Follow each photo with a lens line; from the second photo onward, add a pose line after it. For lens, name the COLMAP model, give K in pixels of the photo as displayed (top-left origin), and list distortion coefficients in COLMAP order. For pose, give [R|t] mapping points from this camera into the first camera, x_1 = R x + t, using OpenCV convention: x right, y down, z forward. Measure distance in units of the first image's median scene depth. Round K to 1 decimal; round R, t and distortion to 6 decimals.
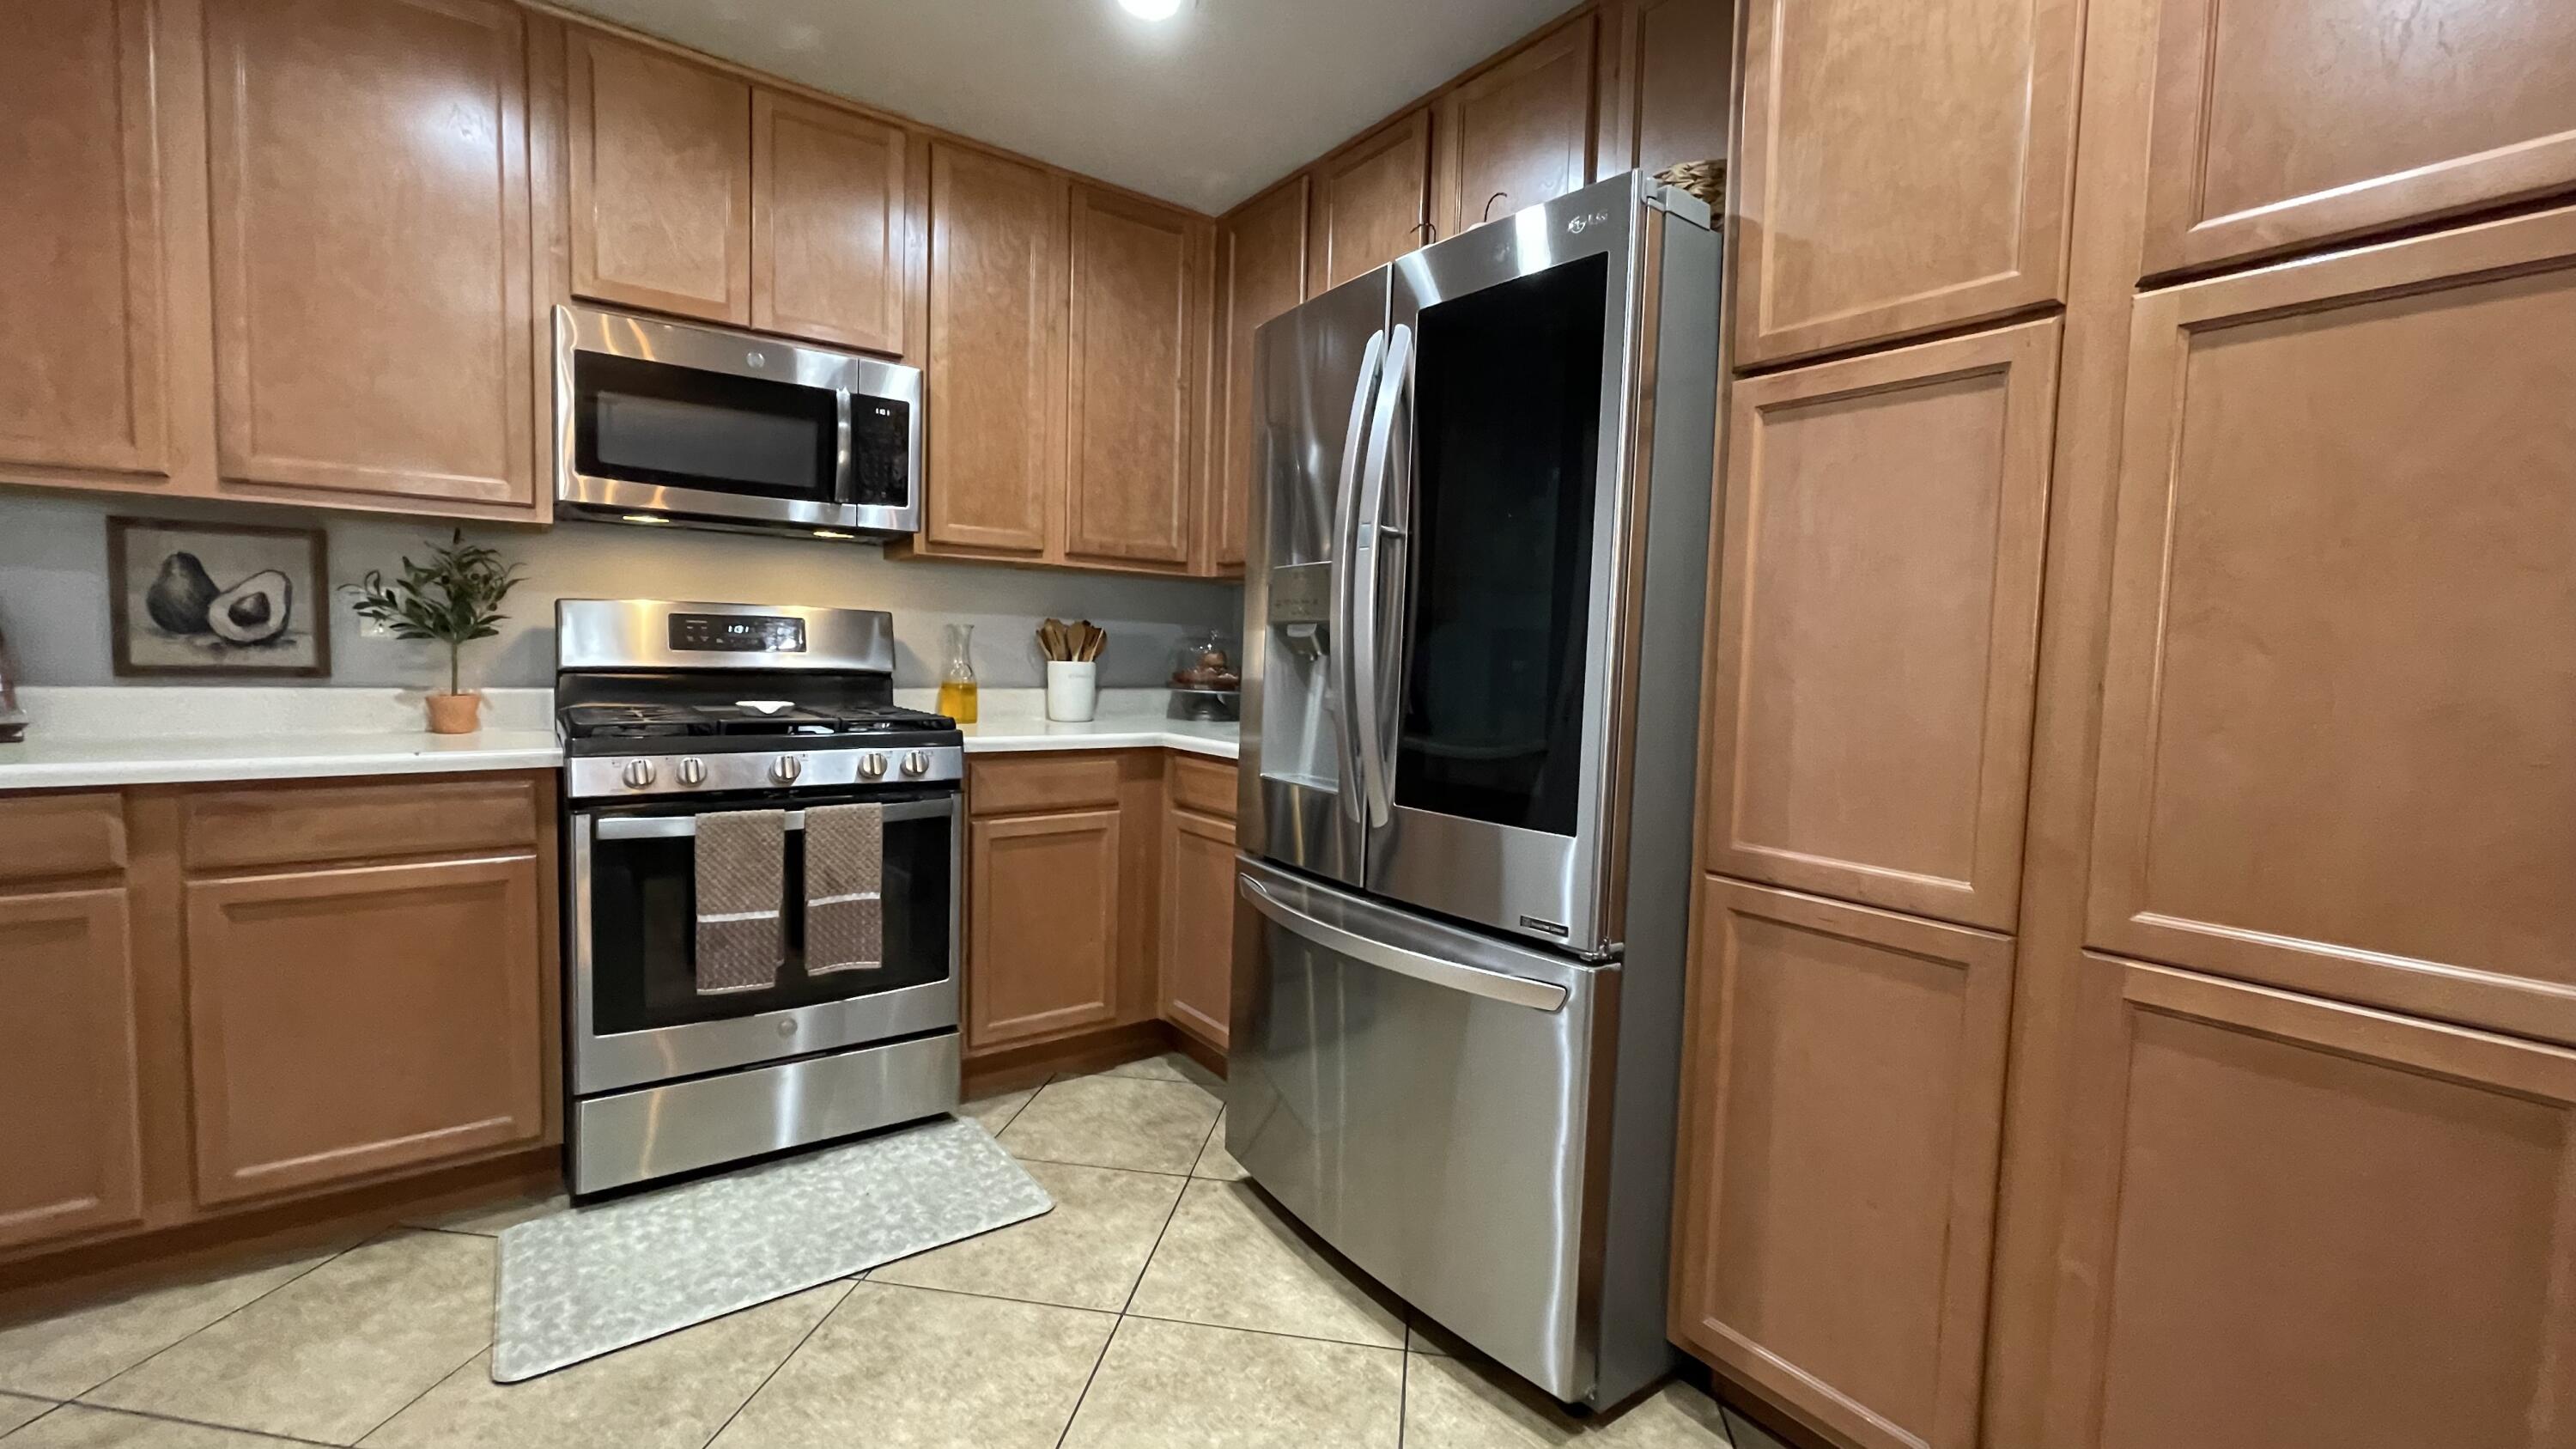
lens RADIAL K [[1035.7, 0, 1289.6], [0, 1035.7, 714.9], [0, 0, 1]] dist [-0.000775, 0.000069]
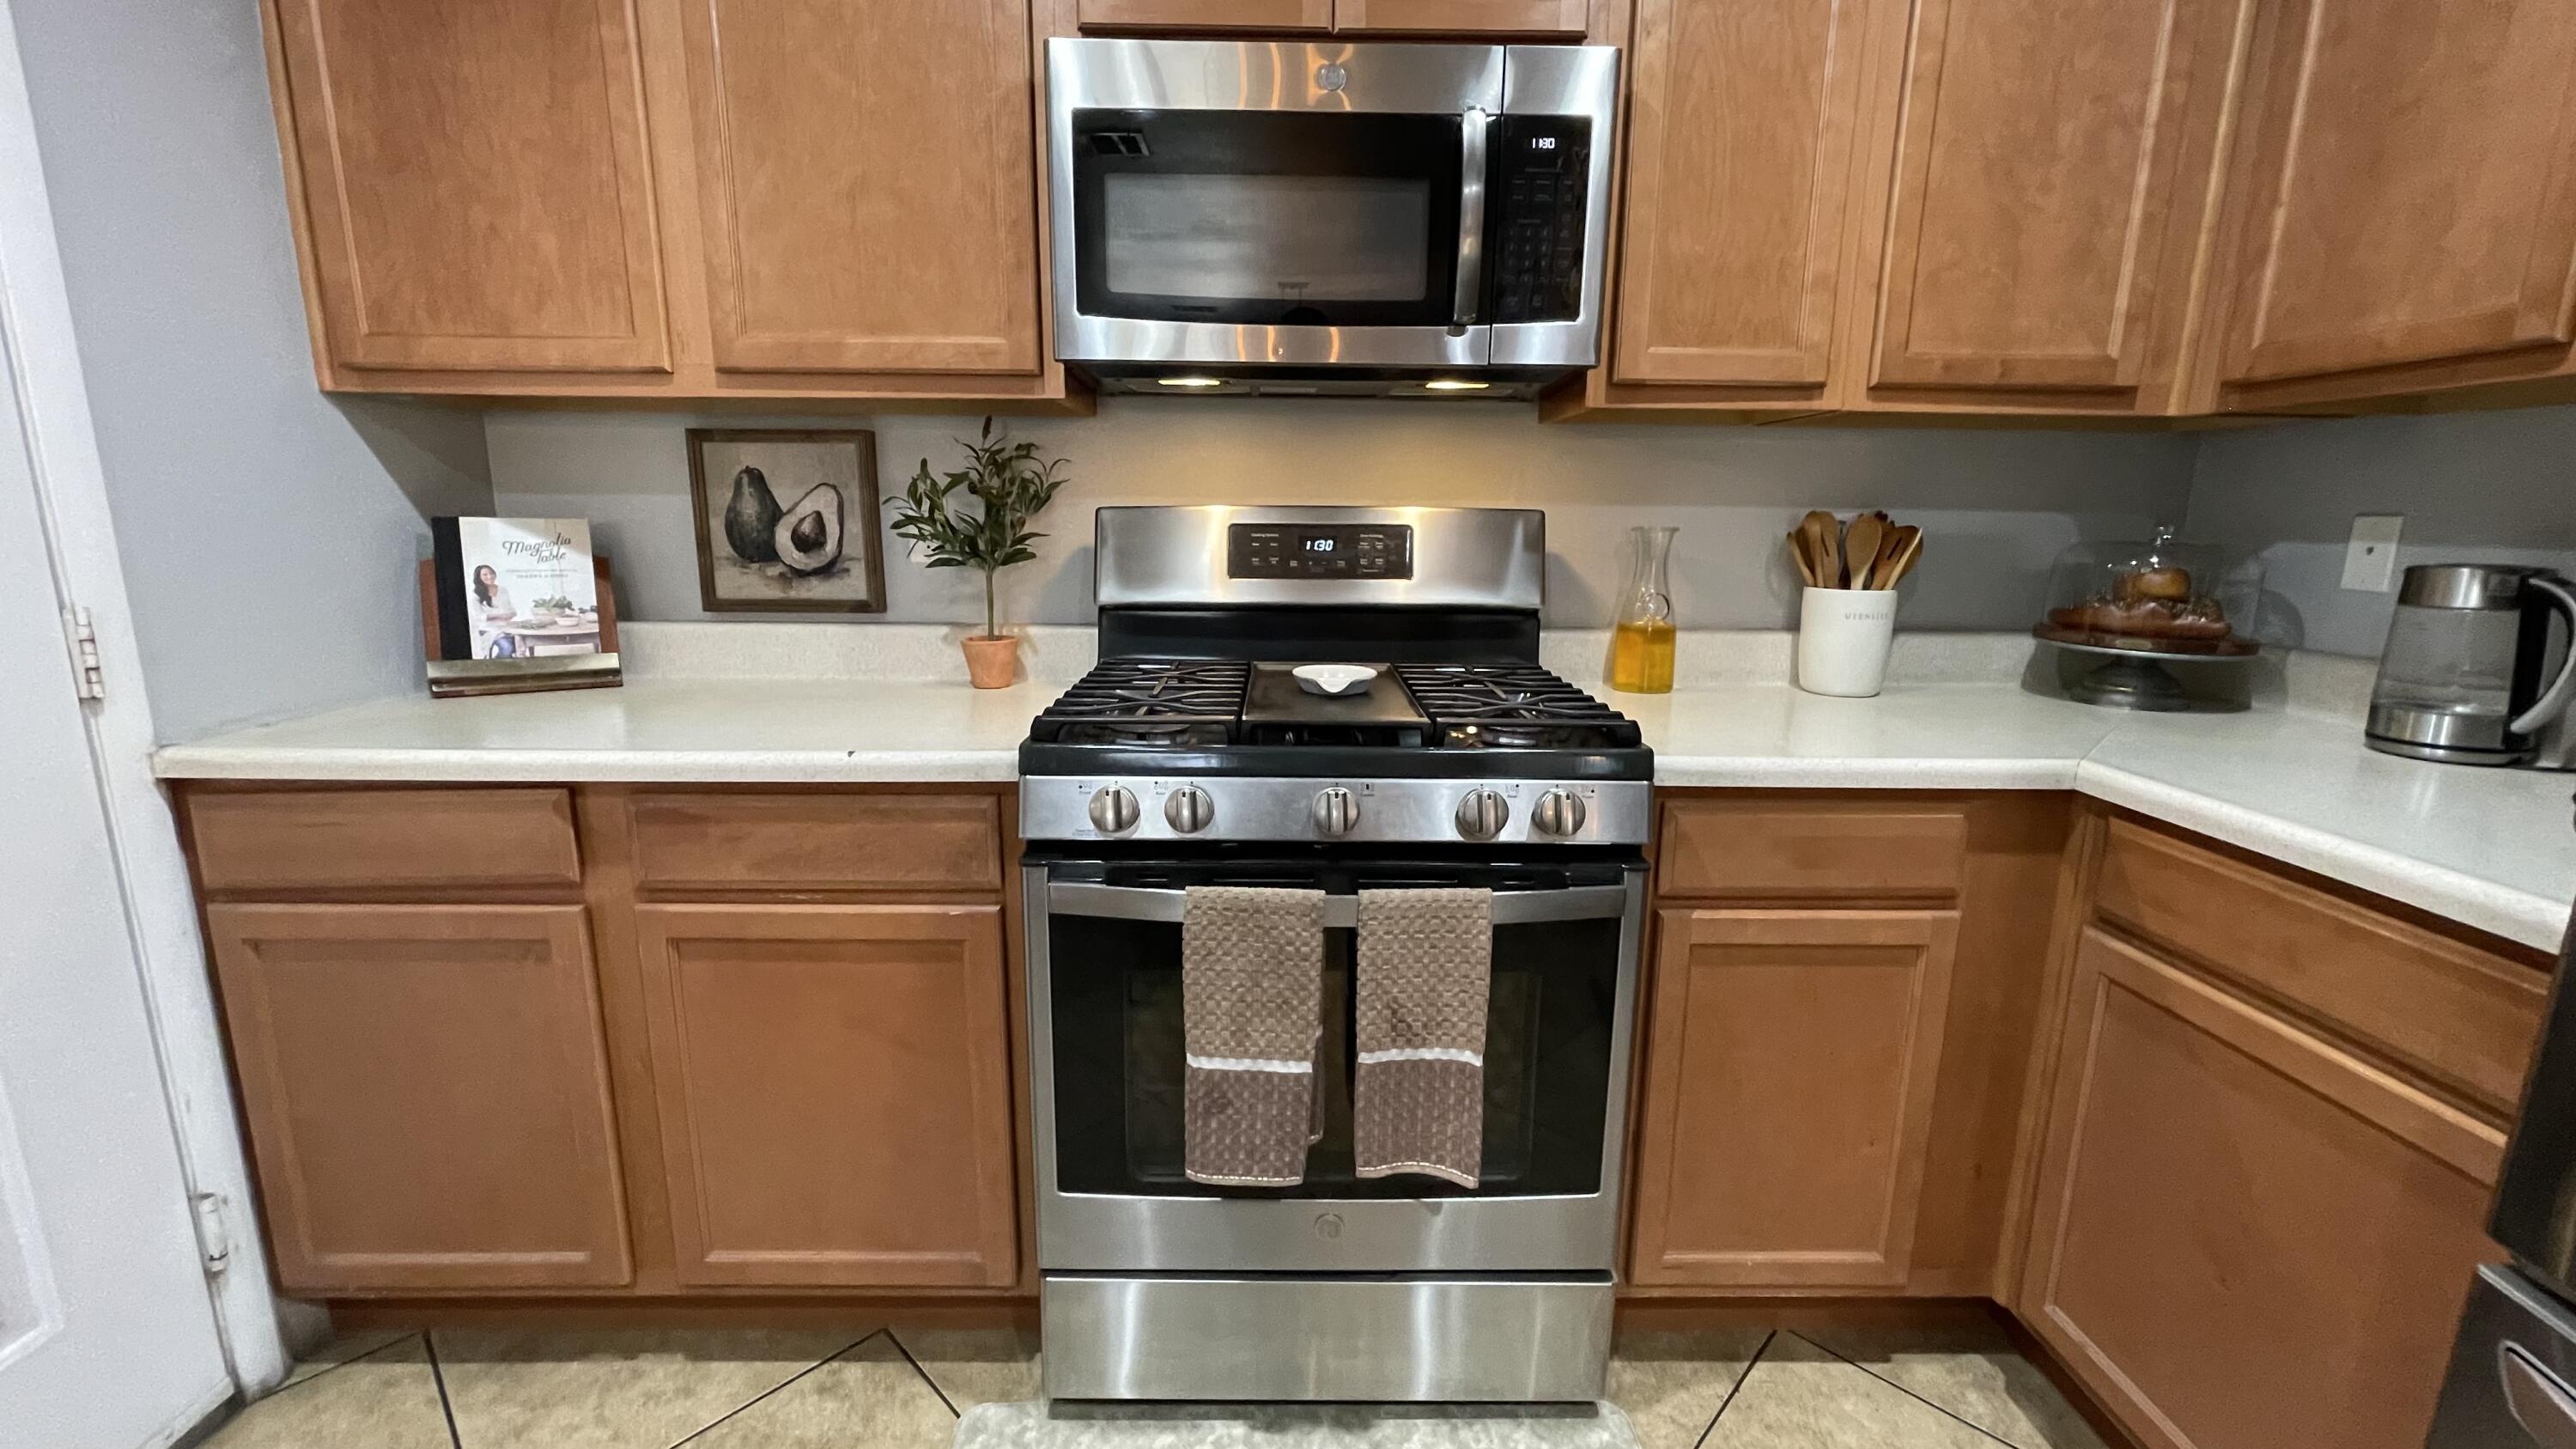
lens RADIAL K [[1035.7, 0, 1289.6], [0, 1035.7, 714.9], [0, 0, 1]] dist [-0.000775, 0.000069]
pose [[0.811082, 0.093082, -0.577479, -0.172368], [-0.022778, 0.991535, 0.127830, -0.065802], [0.584489, -0.090526, 0.806336, 0.495456]]
